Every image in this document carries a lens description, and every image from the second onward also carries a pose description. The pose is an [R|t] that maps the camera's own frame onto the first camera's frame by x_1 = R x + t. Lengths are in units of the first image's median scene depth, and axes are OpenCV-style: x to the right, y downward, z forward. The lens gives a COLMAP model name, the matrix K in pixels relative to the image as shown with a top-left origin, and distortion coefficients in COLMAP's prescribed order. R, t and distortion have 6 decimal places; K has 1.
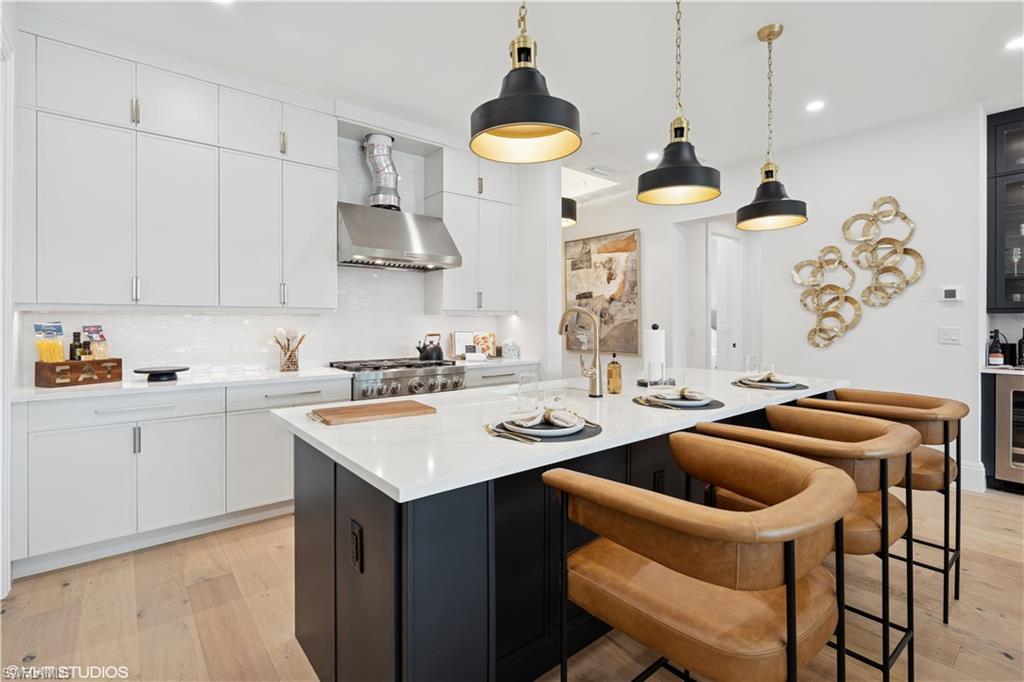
lens RADIAL K [[473.0, 0, 514.6], [0, 473.0, 320.3], [0, 0, 1]] dist [-0.003641, 0.000615]
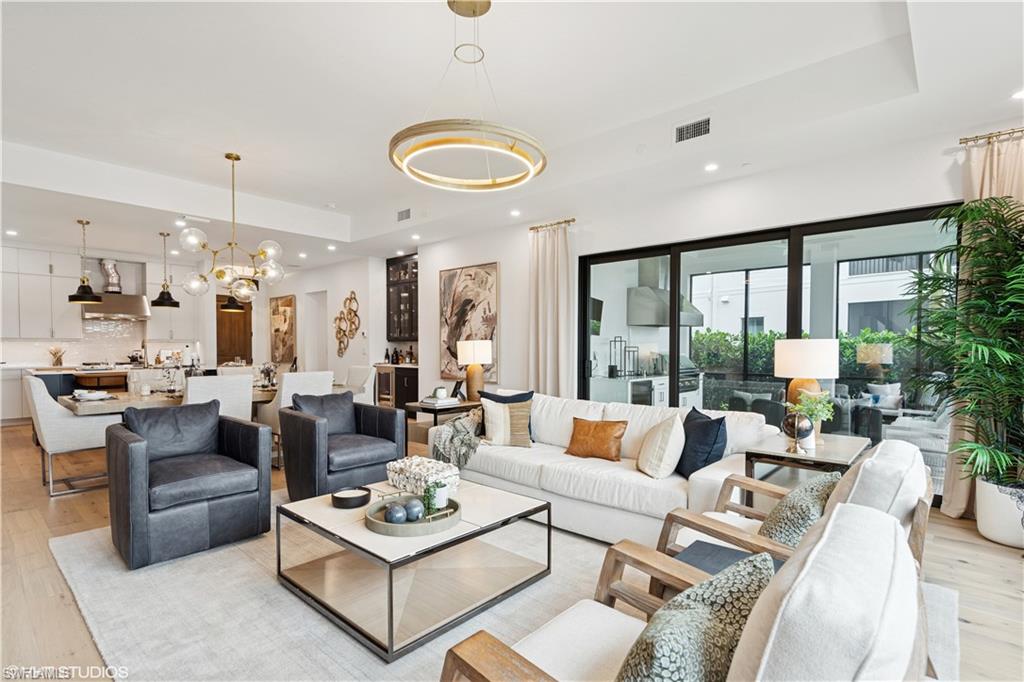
lens RADIAL K [[499.7, 0, 509.9], [0, 499.7, 349.9], [0, 0, 1]] dist [0.015583, 0.000628]
pose [[0.990908, 0.000102, 0.134543, 1.221753], [-0.001455, 0.999949, 0.009955, 0.001343], [-0.134535, -0.010060, 0.990858, -1.547938]]
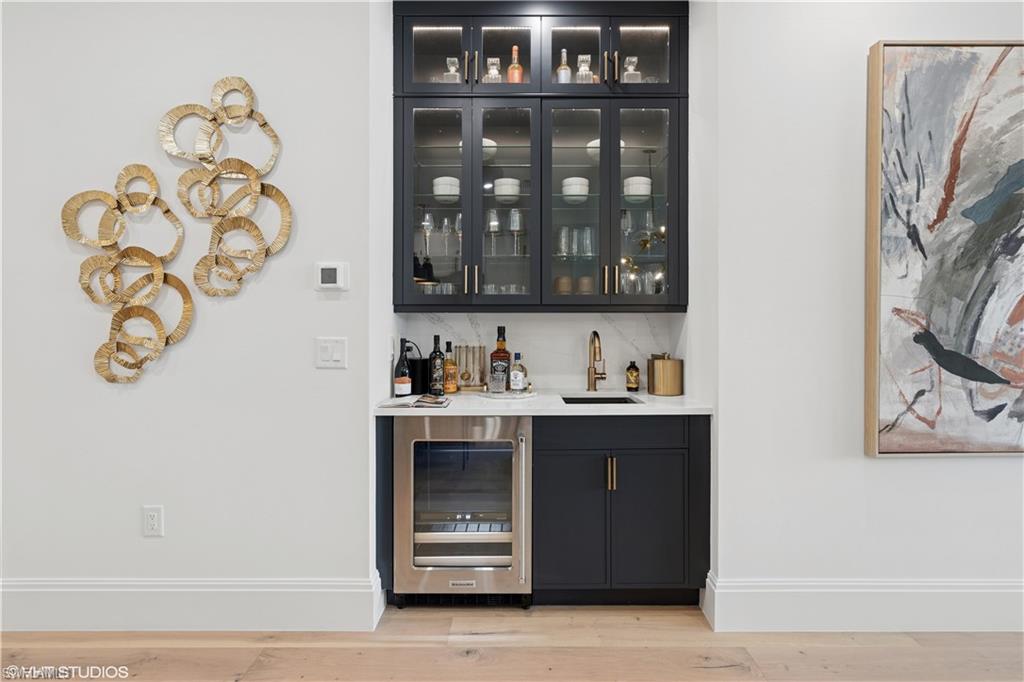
lens RADIAL K [[473.0, 0, 517.9], [0, 473.0, 323.3], [0, 0, 1]] dist [-0.003641, 0.000615]
pose [[0.637214, -0.003552, 0.770678, 0.591562], [0.000956, 0.999992, 0.003819, -0.003065], [-0.770686, -0.001697, 0.637213, 0.448847]]
